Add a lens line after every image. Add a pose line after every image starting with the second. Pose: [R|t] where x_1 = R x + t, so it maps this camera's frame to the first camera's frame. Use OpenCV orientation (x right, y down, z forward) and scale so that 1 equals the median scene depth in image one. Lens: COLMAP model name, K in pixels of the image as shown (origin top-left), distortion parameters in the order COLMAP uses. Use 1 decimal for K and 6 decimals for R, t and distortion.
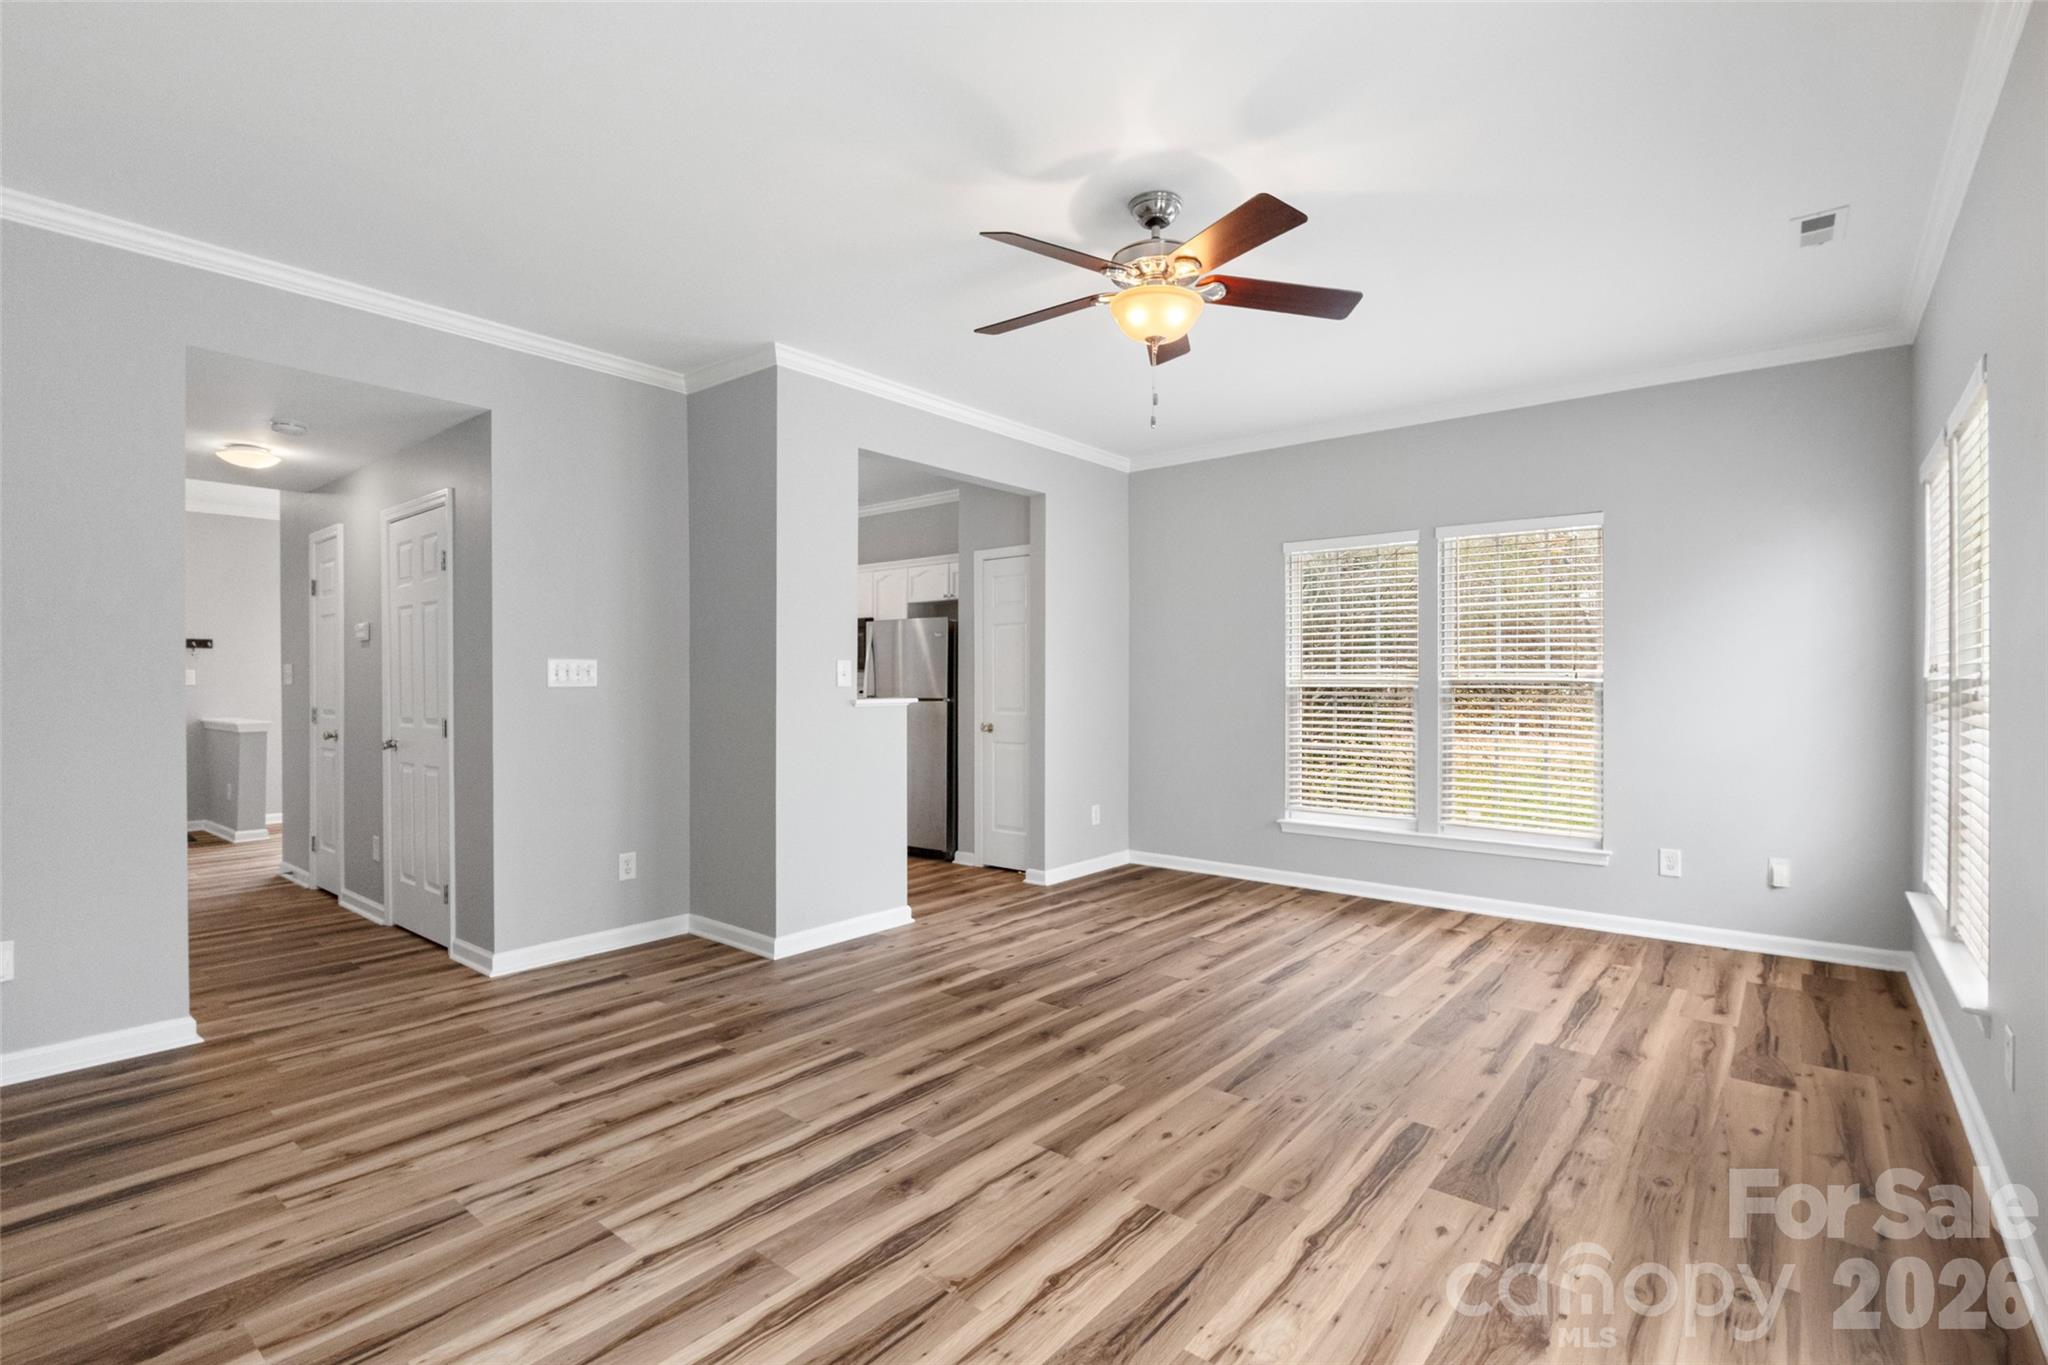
lens RADIAL K [[948.6, 0, 1024.0], [0, 948.6, 682.5], [0, 0, 1]] dist [-0.002277, -0.000130]
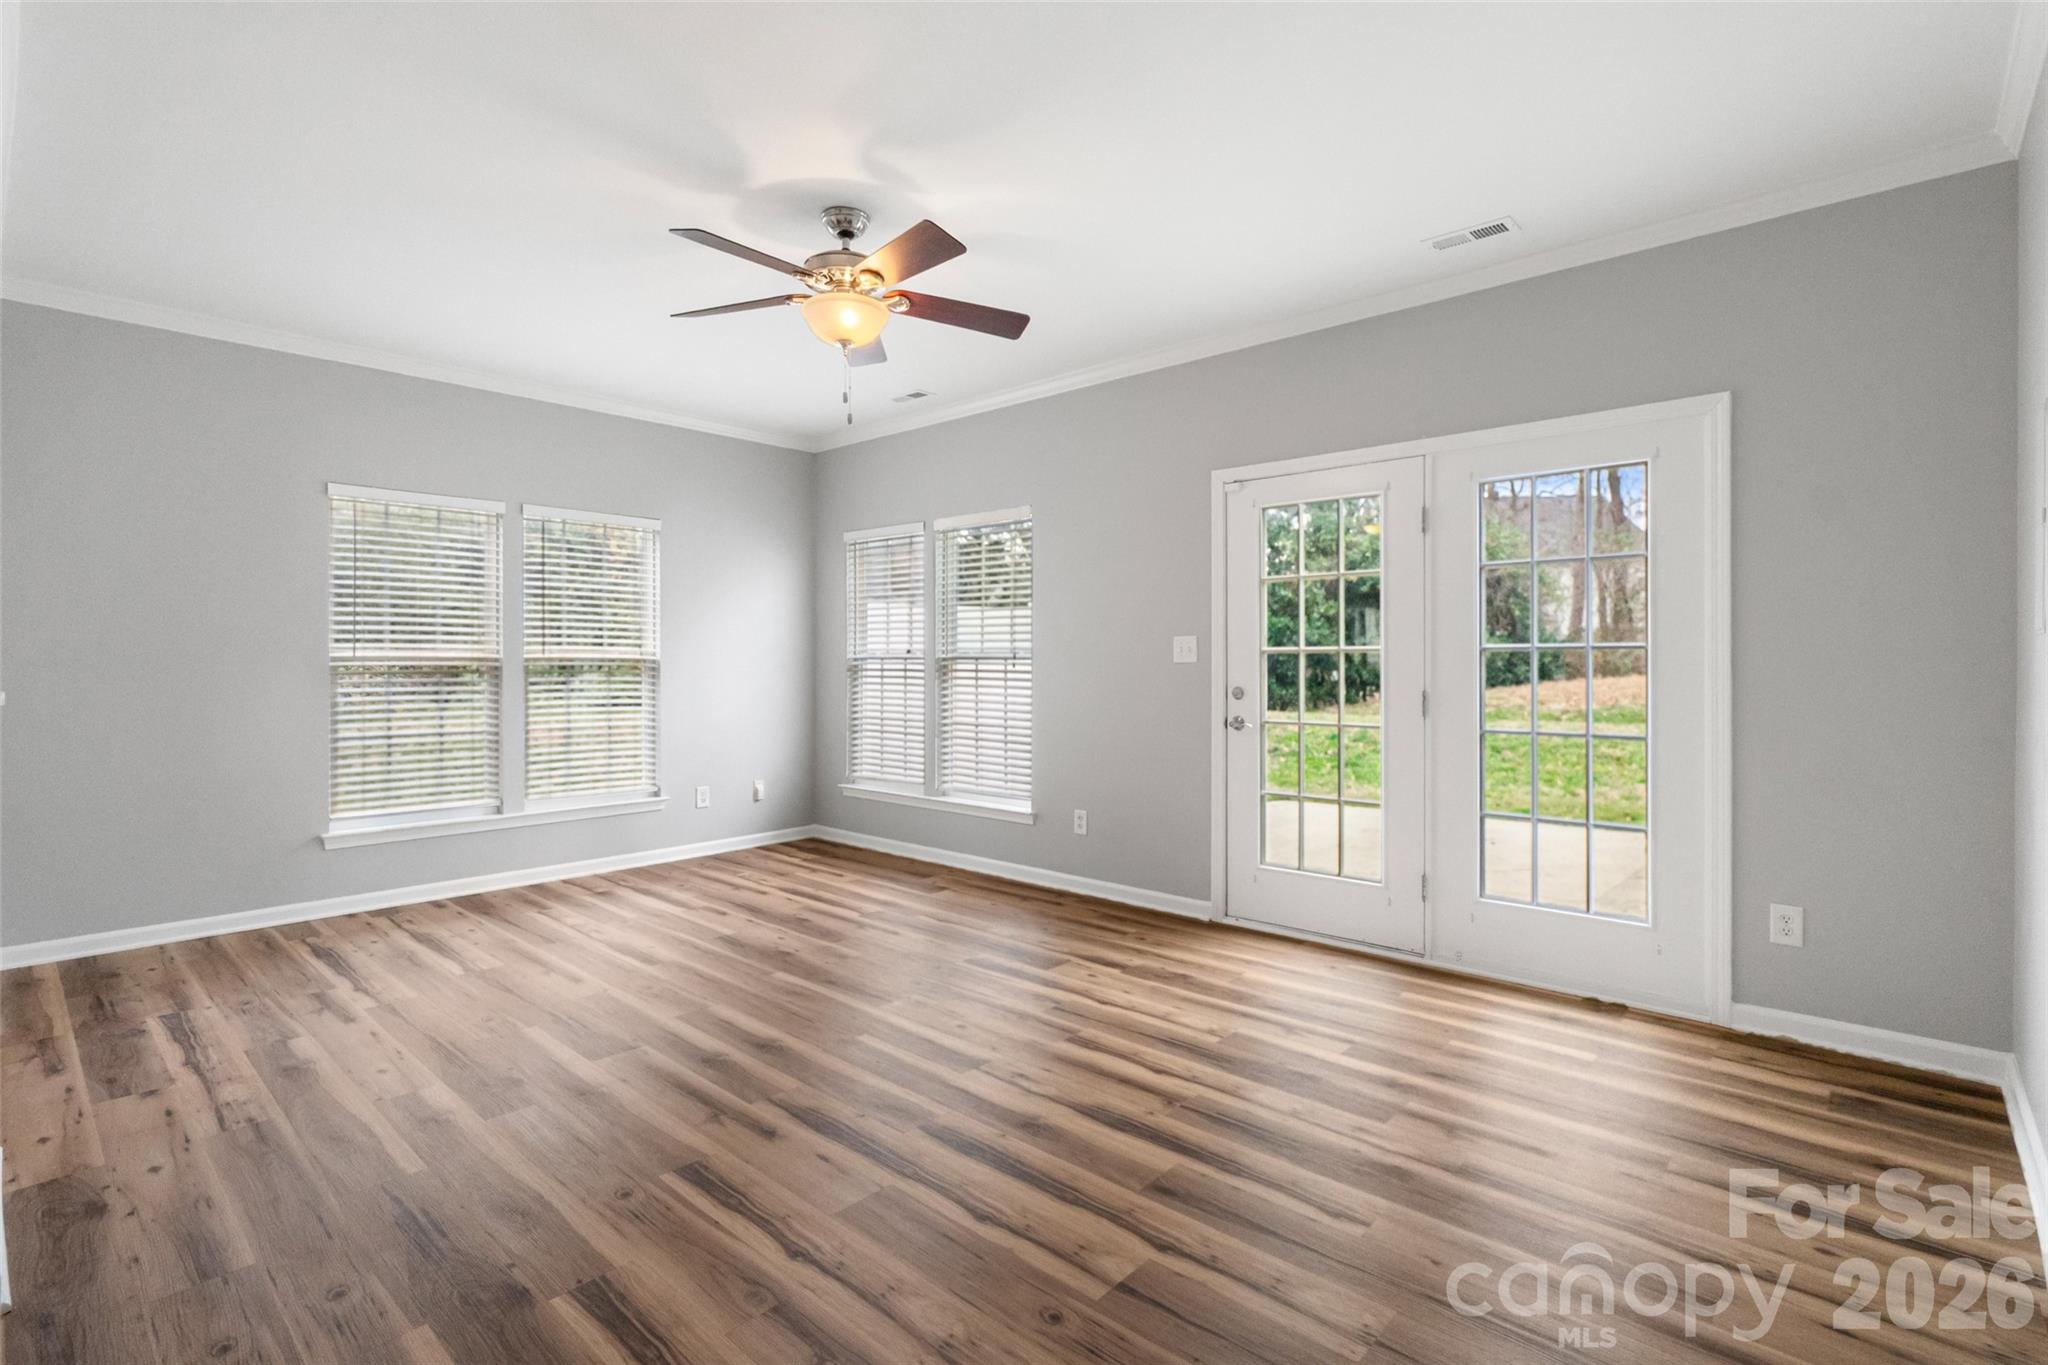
lens RADIAL K [[960.8, 0, 1024.1], [0, 960.8, 668.7], [0, 0, 1]] dist [-0.002081, -0.000703]
pose [[0.057258, -0.010001, 0.998309, -0.901277], [0.000820, 0.999950, 0.009970, 0.000506], [-0.998359, 0.000248, 0.057264, 0.704885]]
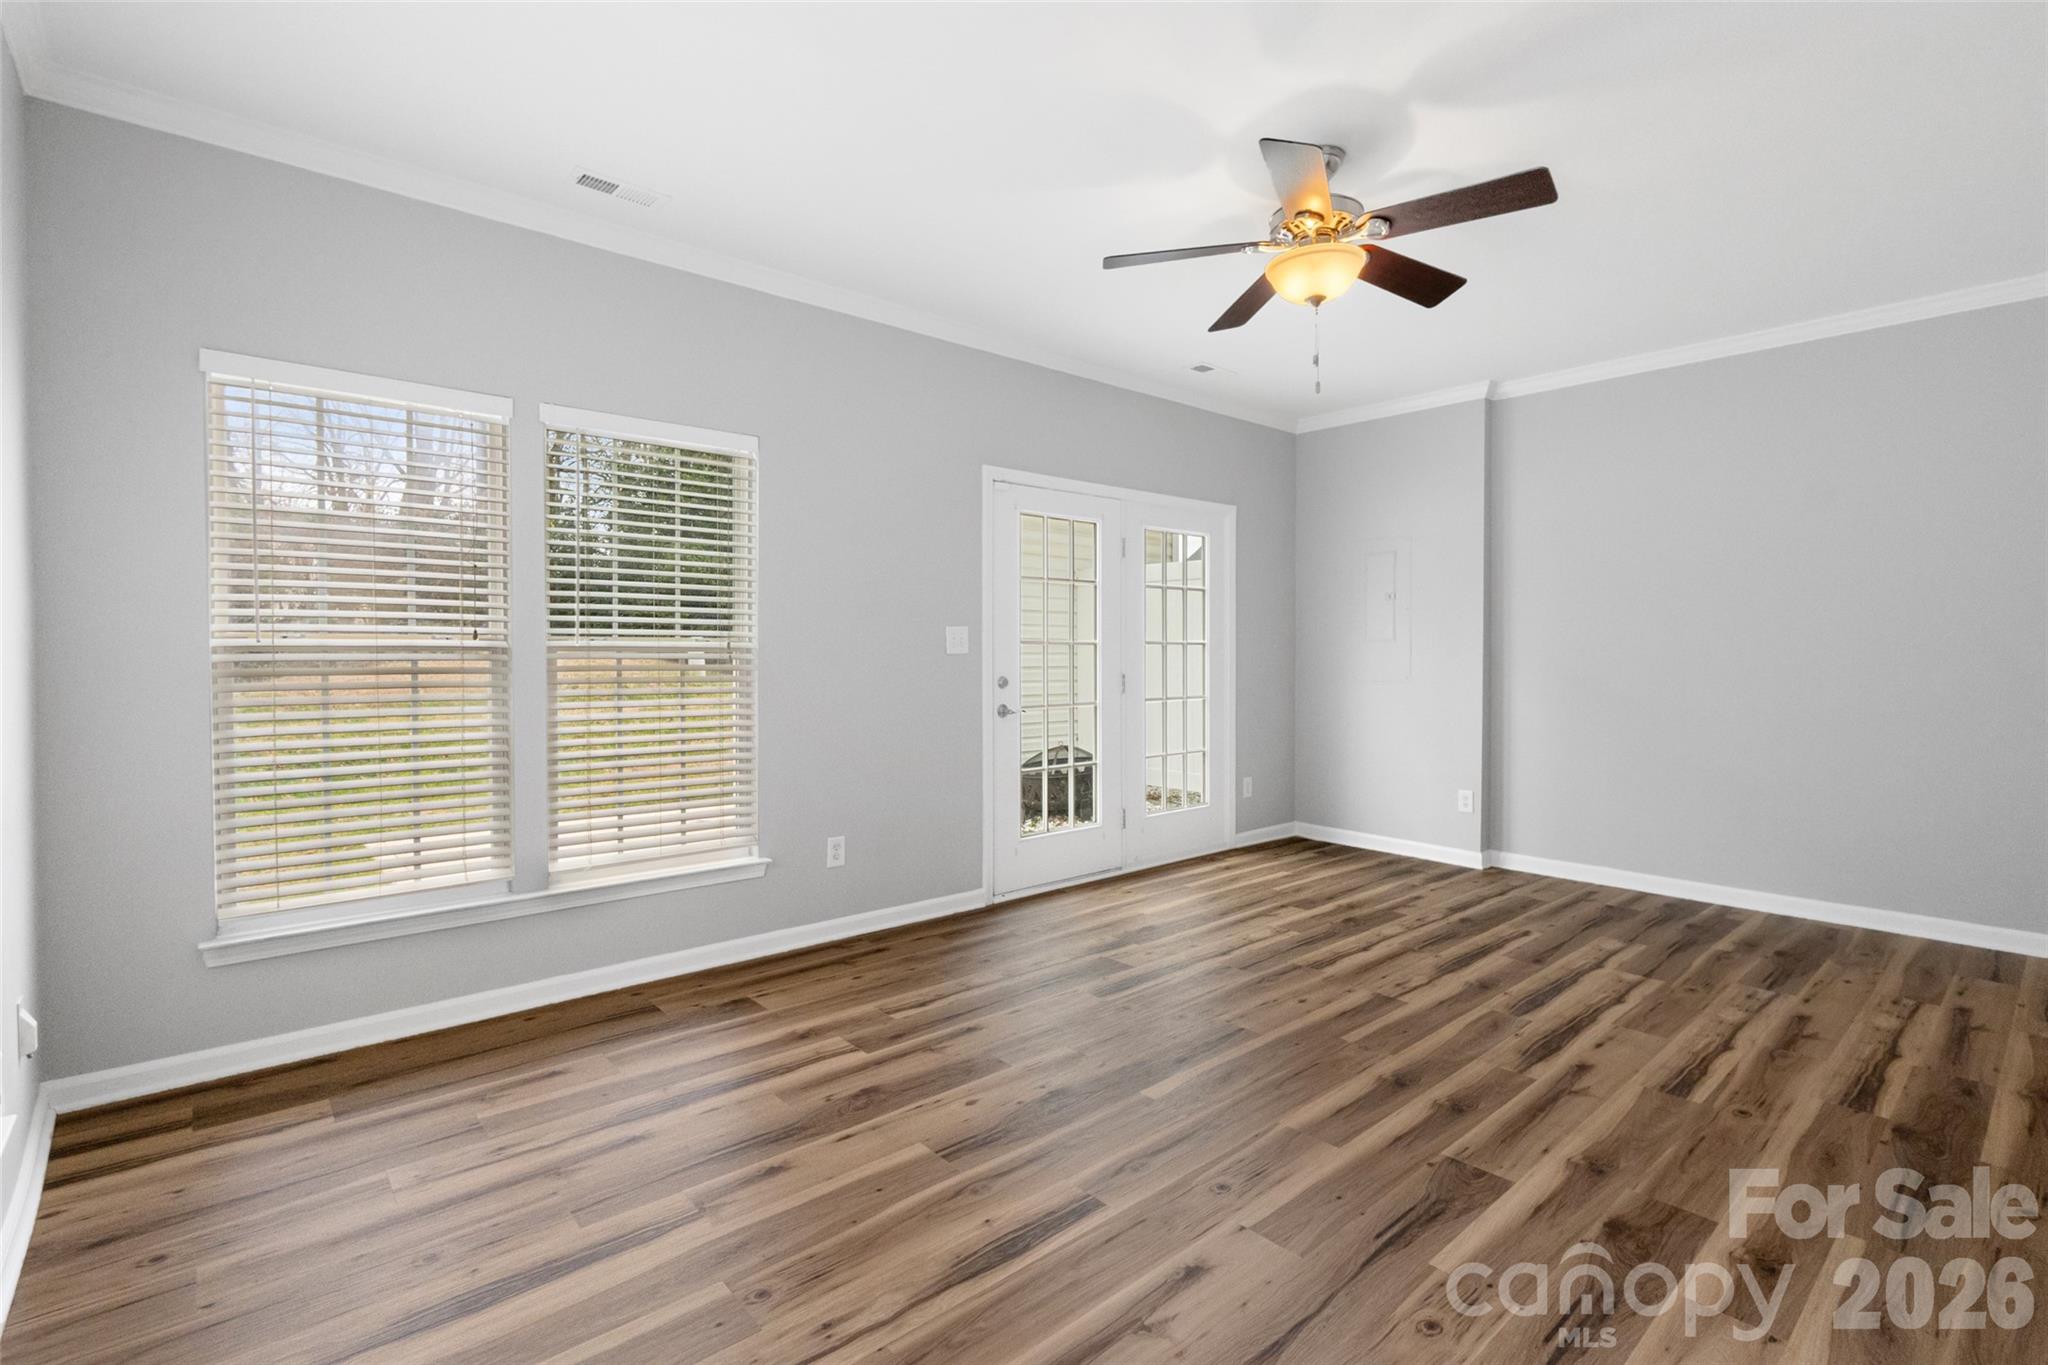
lens RADIAL K [[948.6, 0, 1024.0], [0, 948.6, 682.5], [0, 0, 1]] dist [-0.002277, -0.000130]
pose [[-0.986247, -0.008830, 0.165041, 0.262822], [-0.003039, 0.999372, 0.035304, -0.001614], [-0.165249, 0.034317, -0.985655, 1.932061]]
